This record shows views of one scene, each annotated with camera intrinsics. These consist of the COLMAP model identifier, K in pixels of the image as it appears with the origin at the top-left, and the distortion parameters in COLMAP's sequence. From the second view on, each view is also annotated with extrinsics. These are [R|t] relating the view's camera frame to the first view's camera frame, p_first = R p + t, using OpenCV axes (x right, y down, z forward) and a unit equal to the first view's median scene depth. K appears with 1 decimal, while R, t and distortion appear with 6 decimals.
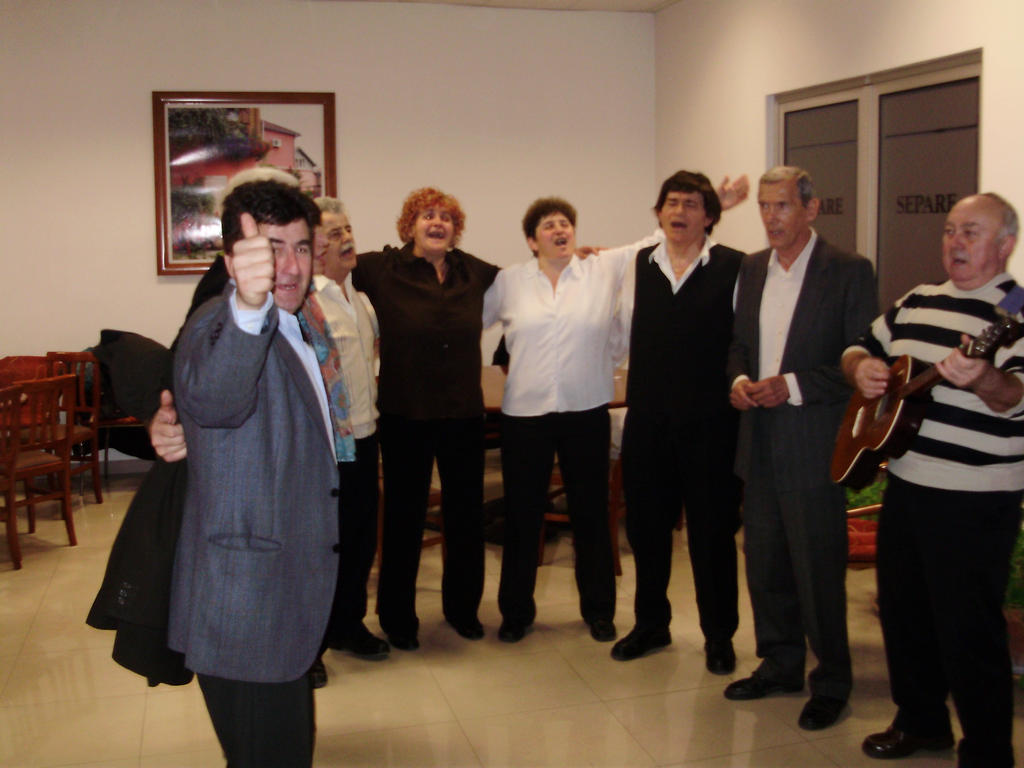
lens RADIAL K [[1301.6, 0, 471.7], [0, 1301.6, 382.9], [0, 0, 1]] dist [-0.164672, 0.510587]
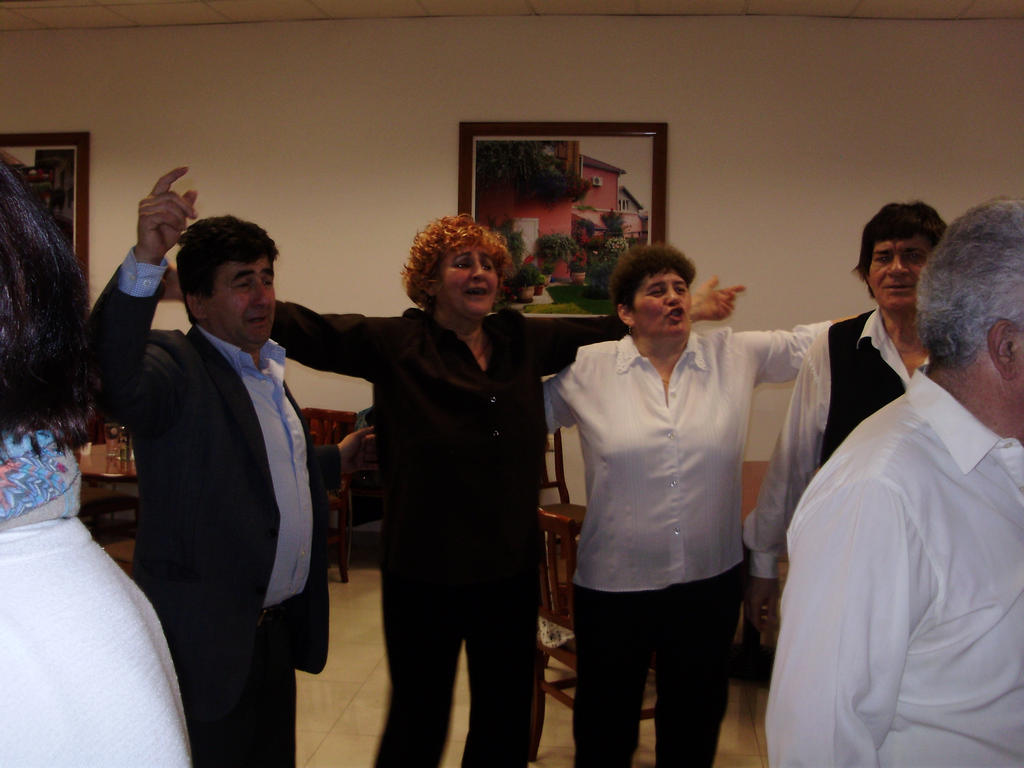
lens RADIAL K [[1301.6, 0, 471.7], [0, 1301.6, 382.9], [0, 0, 1]] dist [-0.164672, 0.510587]
pose [[0.932696, 0.056587, -0.356196, 0.086399], [-0.070402, 0.997182, -0.025931, -0.023800], [0.353725, 0.049263, 0.934051, 0.172636]]
